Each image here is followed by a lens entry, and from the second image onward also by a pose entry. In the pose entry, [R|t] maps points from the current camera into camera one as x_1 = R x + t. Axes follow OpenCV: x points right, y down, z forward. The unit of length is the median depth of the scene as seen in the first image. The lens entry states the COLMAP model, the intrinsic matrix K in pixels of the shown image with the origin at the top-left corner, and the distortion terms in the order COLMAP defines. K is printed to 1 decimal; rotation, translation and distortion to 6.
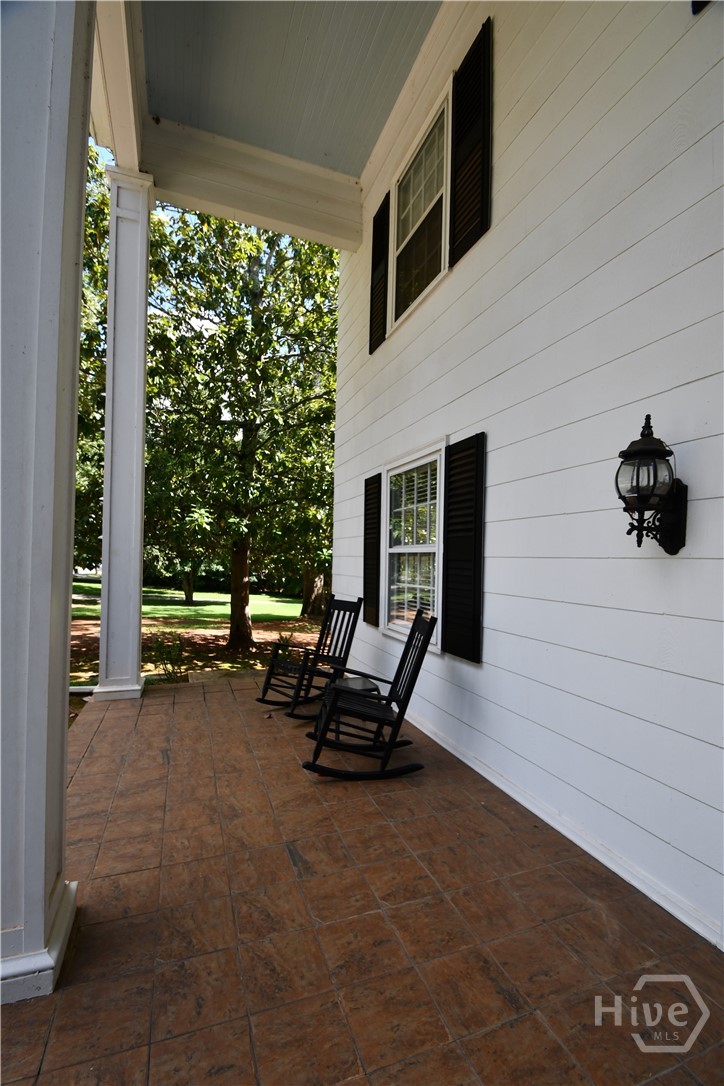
lens RADIAL K [[479.5, 0, 362.4], [0, 479.5, 550.4], [0, 0, 1]] dist [0.035147, -0.022954]
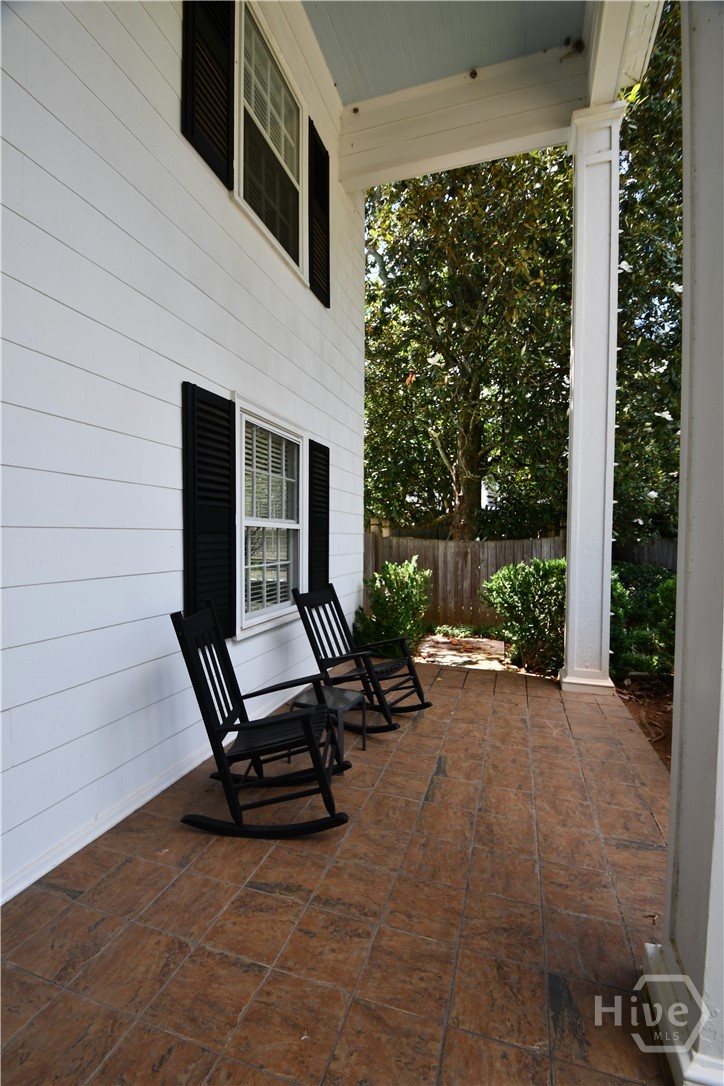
lens RADIAL K [[479.5, 0, 362.4], [0, 479.5, 550.4], [0, 0, 1]] dist [0.035147, -0.022954]
pose [[-0.779015, -0.041053, 0.625660, -0.606926], [-0.027960, 0.999136, 0.030746, 0.016217], [-0.626381, 0.006458, -0.779490, 1.652515]]
